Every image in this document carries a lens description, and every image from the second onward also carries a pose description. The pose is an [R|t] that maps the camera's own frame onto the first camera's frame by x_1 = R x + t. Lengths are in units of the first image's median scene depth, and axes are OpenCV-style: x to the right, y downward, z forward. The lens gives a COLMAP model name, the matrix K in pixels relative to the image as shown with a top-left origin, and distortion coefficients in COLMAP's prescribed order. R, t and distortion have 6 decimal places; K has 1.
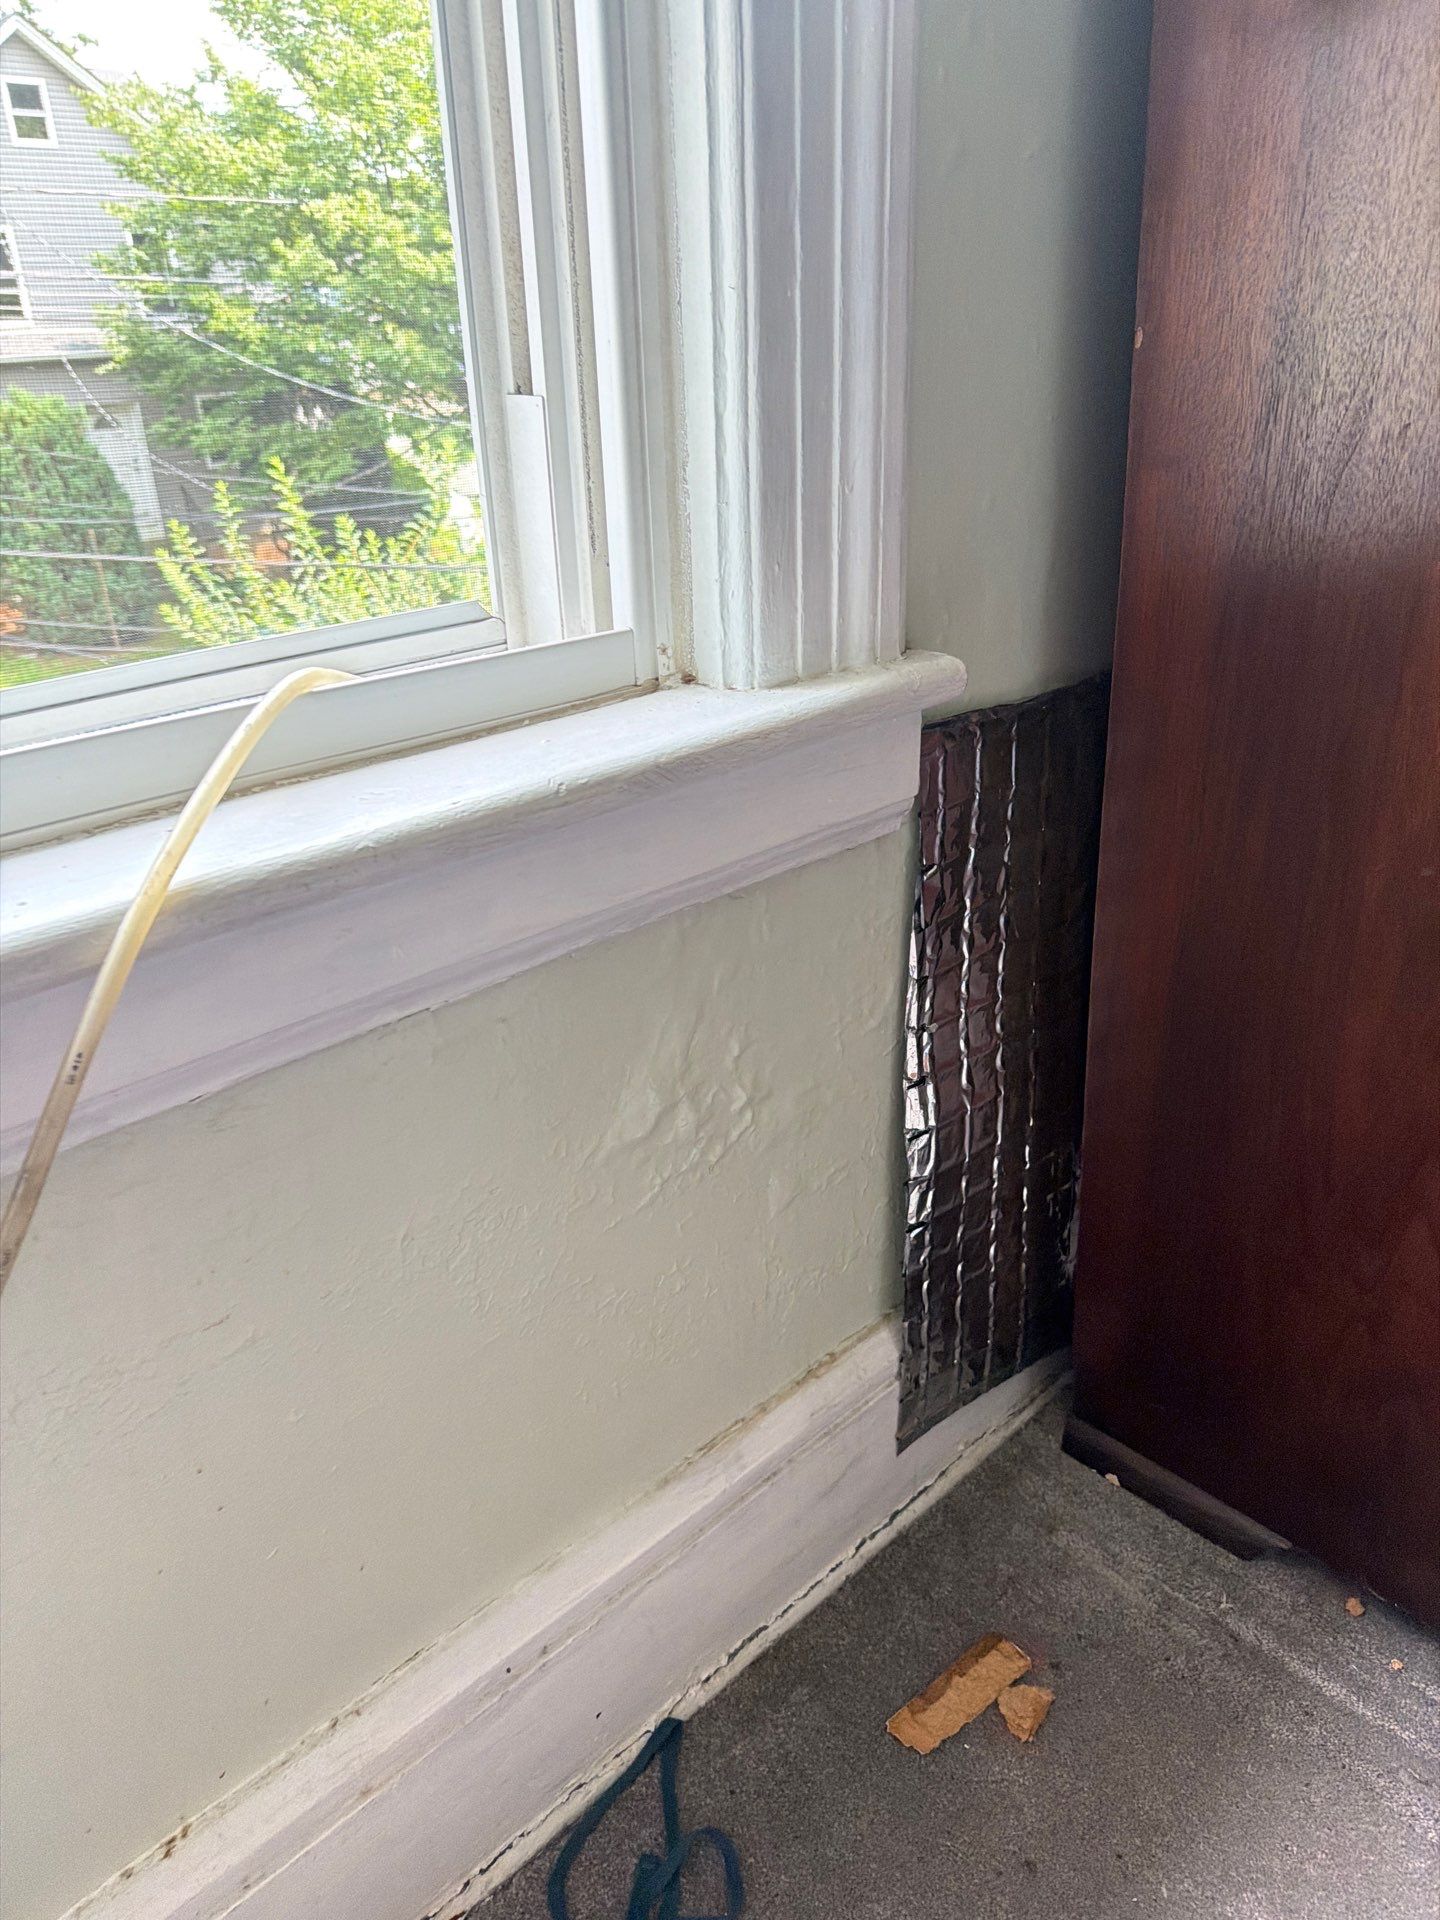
lens RADIAL K [[1396.4, 0, 721.1], [0, 1396.4, 914.0], [0, 0, 1]] dist [-0.006852, -0.006601]
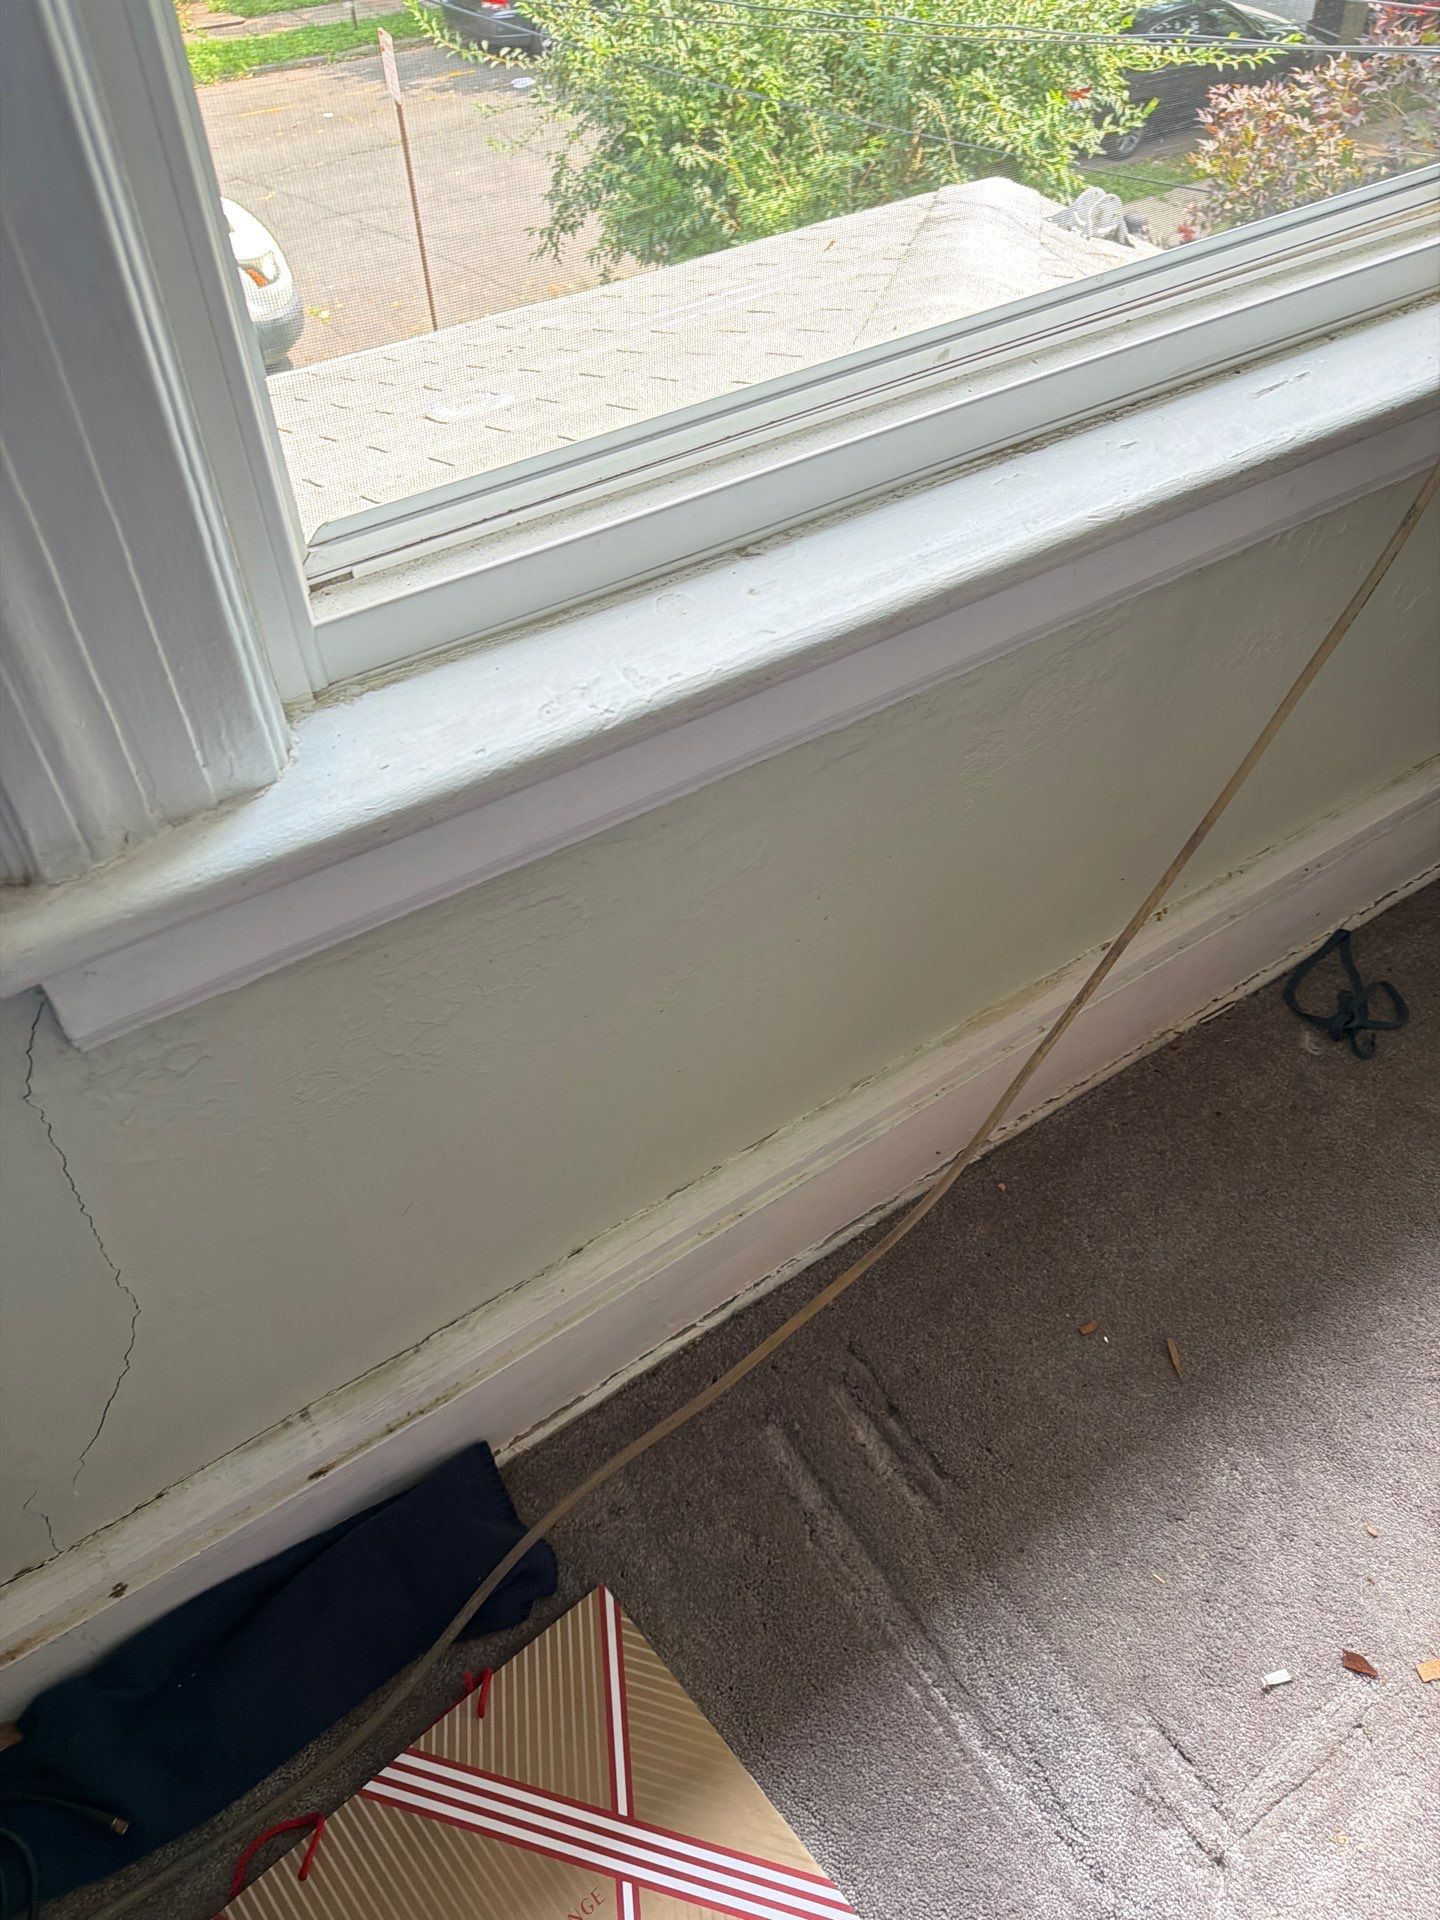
lens RADIAL K [[1362.1, 0, 714.3], [0, 1362.1, 960.2], [0, 0, 1]] dist [0.027822, -0.001185]
pose [[0.985892, 0.144738, -0.084065, -0.546738], [-0.097929, 0.906095, 0.411584, 0.029765], [0.135743, -0.397545, 0.907487, -0.484183]]
